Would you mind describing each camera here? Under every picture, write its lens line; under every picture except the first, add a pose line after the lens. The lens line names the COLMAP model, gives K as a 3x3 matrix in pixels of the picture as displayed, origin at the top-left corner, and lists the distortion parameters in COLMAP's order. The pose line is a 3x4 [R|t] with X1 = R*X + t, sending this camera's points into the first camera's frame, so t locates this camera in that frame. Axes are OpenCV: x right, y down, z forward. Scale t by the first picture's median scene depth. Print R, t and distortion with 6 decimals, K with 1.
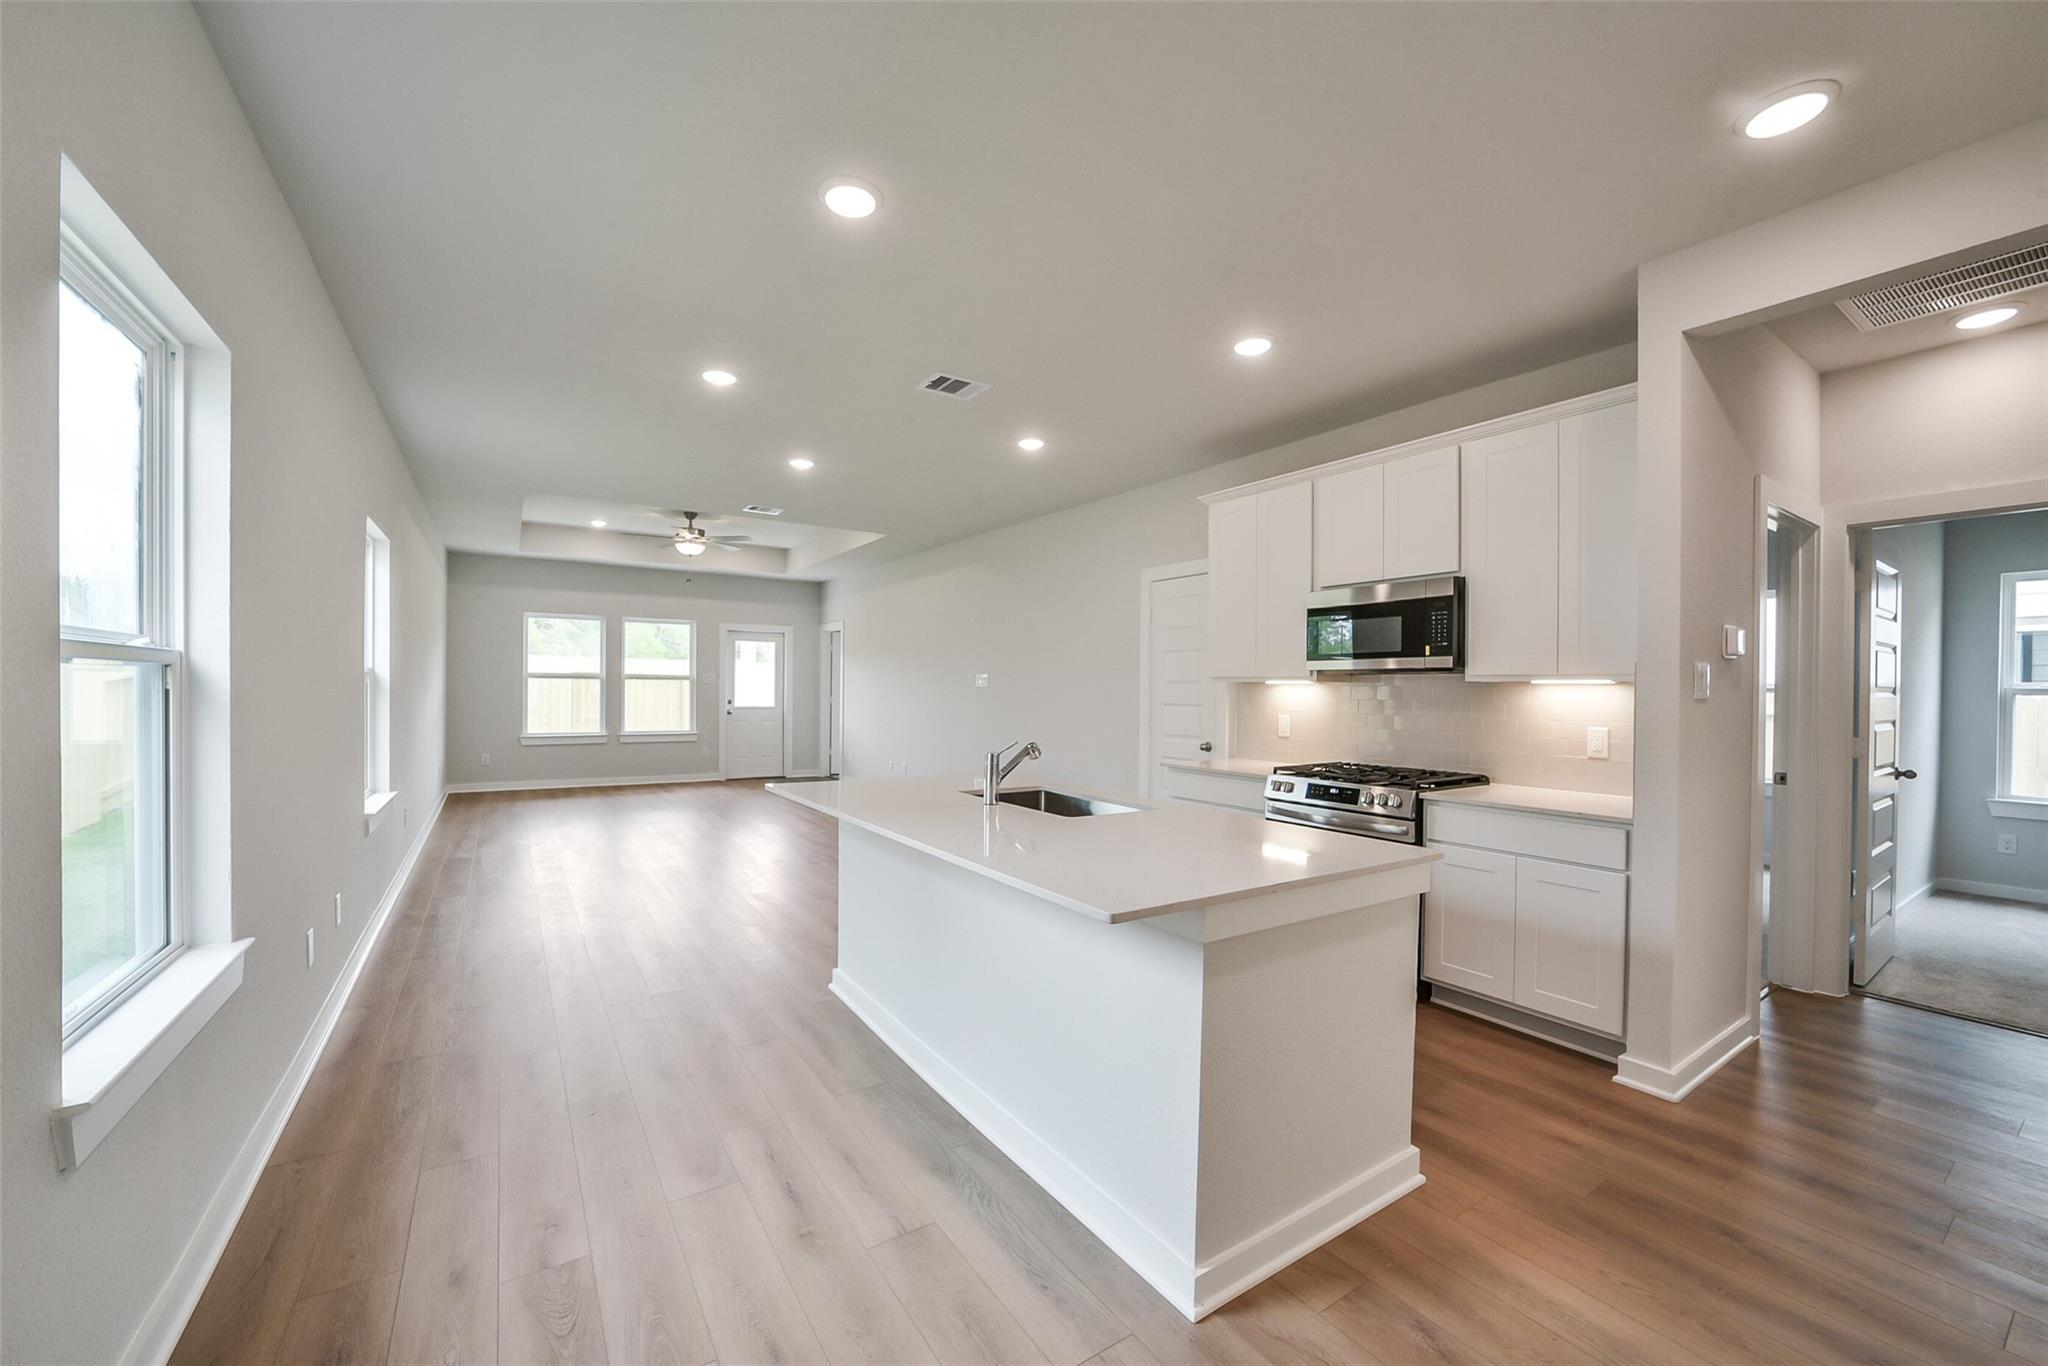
lens RADIAL K [[793.3, 0, 1019.0], [0, 793.3, 688.7], [0, 0, 1]] dist [-0.026623, 0.005040]
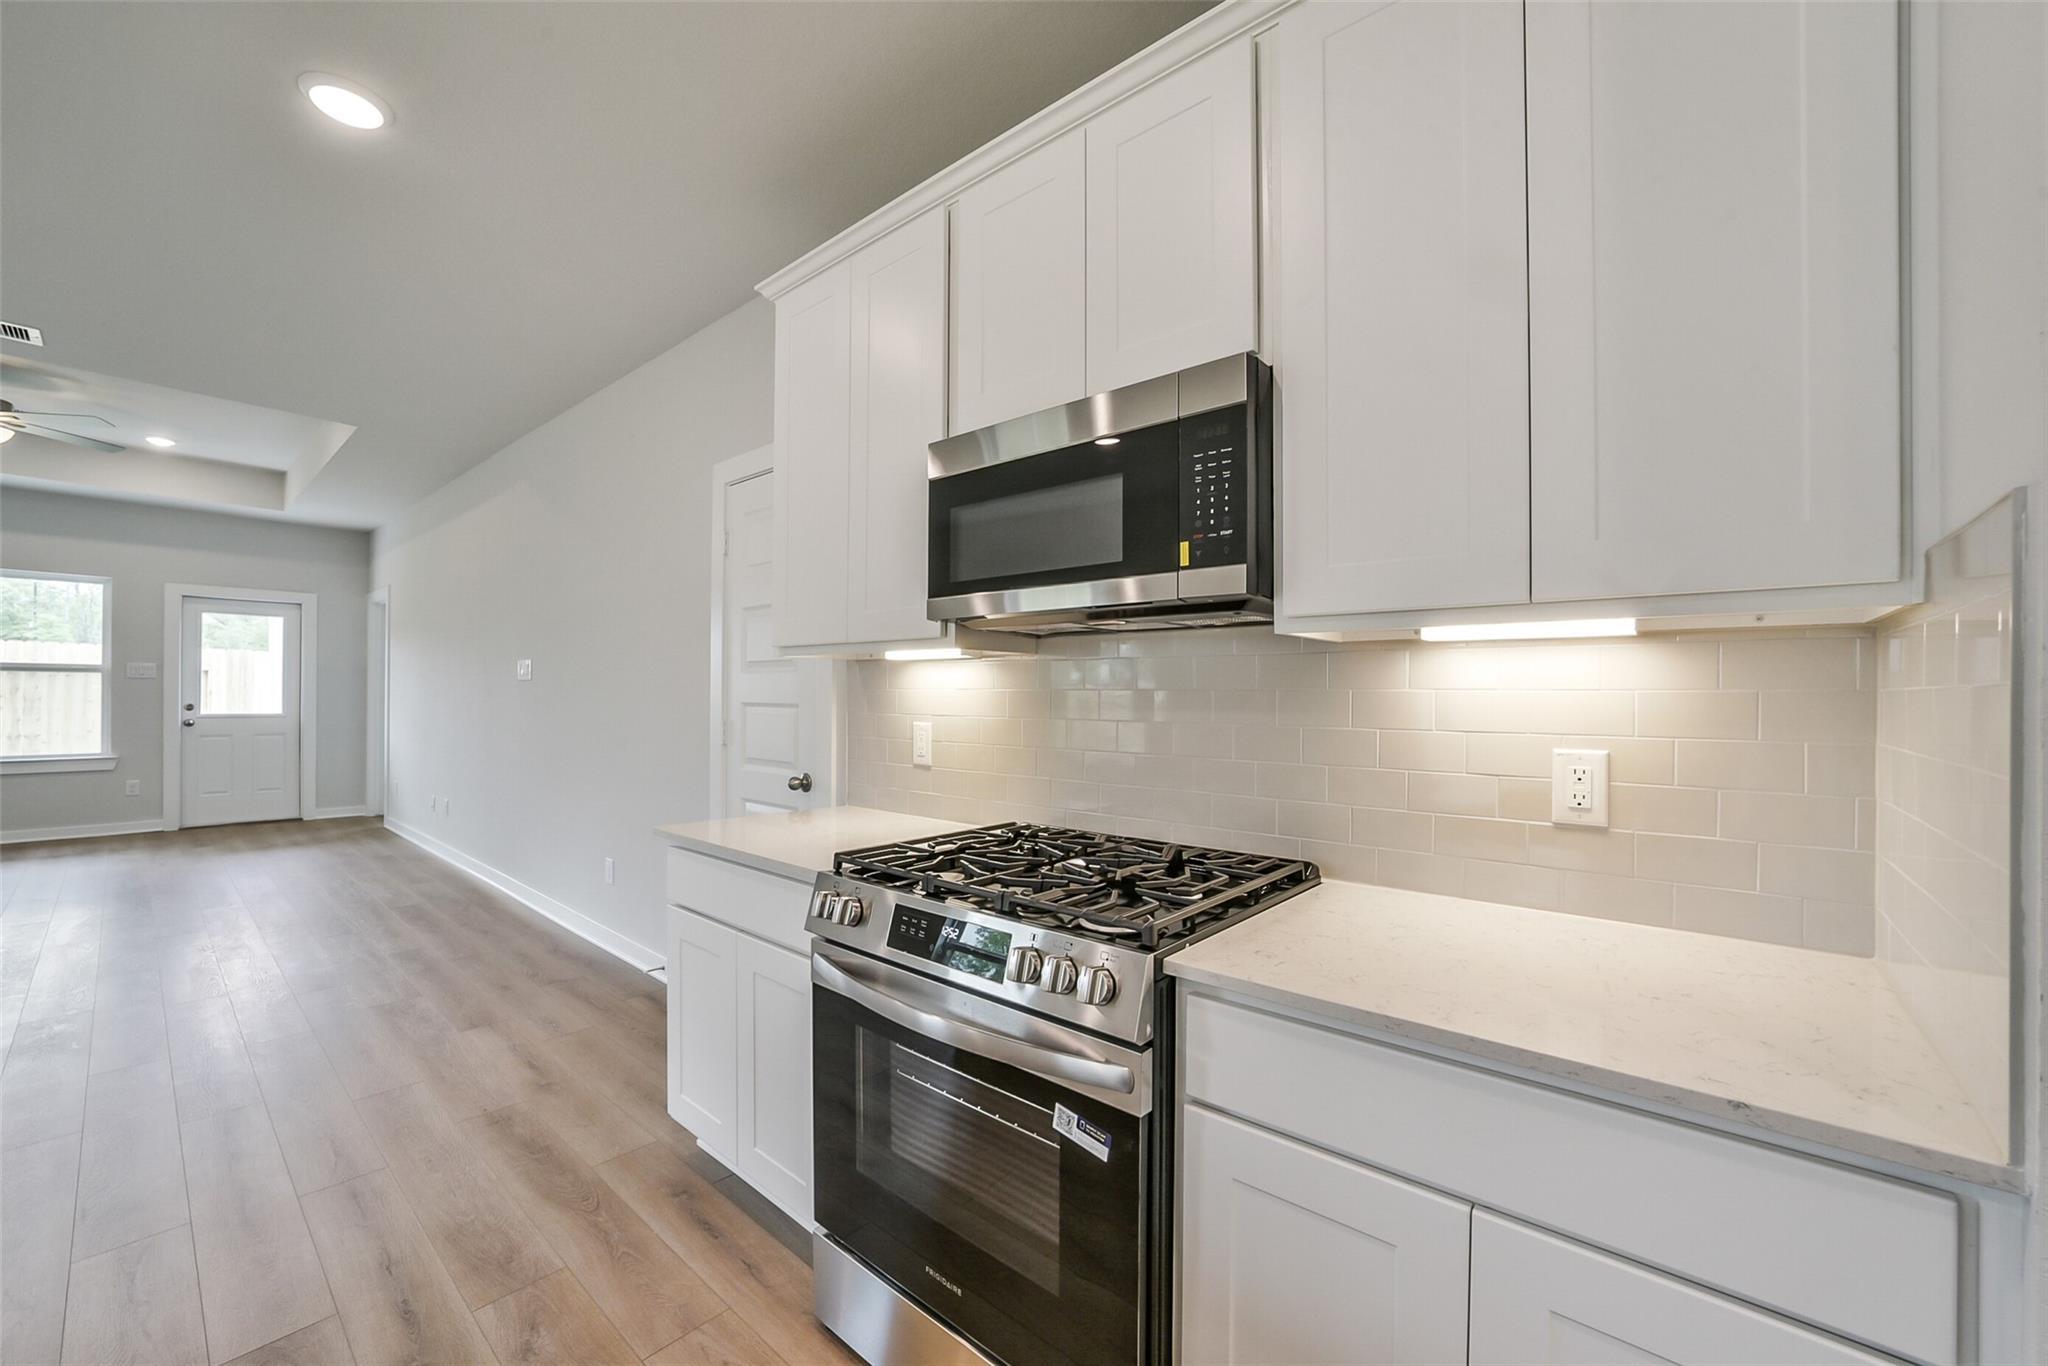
lens RADIAL K [[793.3, 0, 1023.9], [0, 793.3, 683.5], [0, 0, 1]] dist [-0.026623, 0.005040]
pose [[0.956738, 0.001876, 0.290946, 0.148298], [0.001593, 0.999930, -0.011687, 0.008586], [-0.290948, 0.011645, 0.956668, 0.292476]]
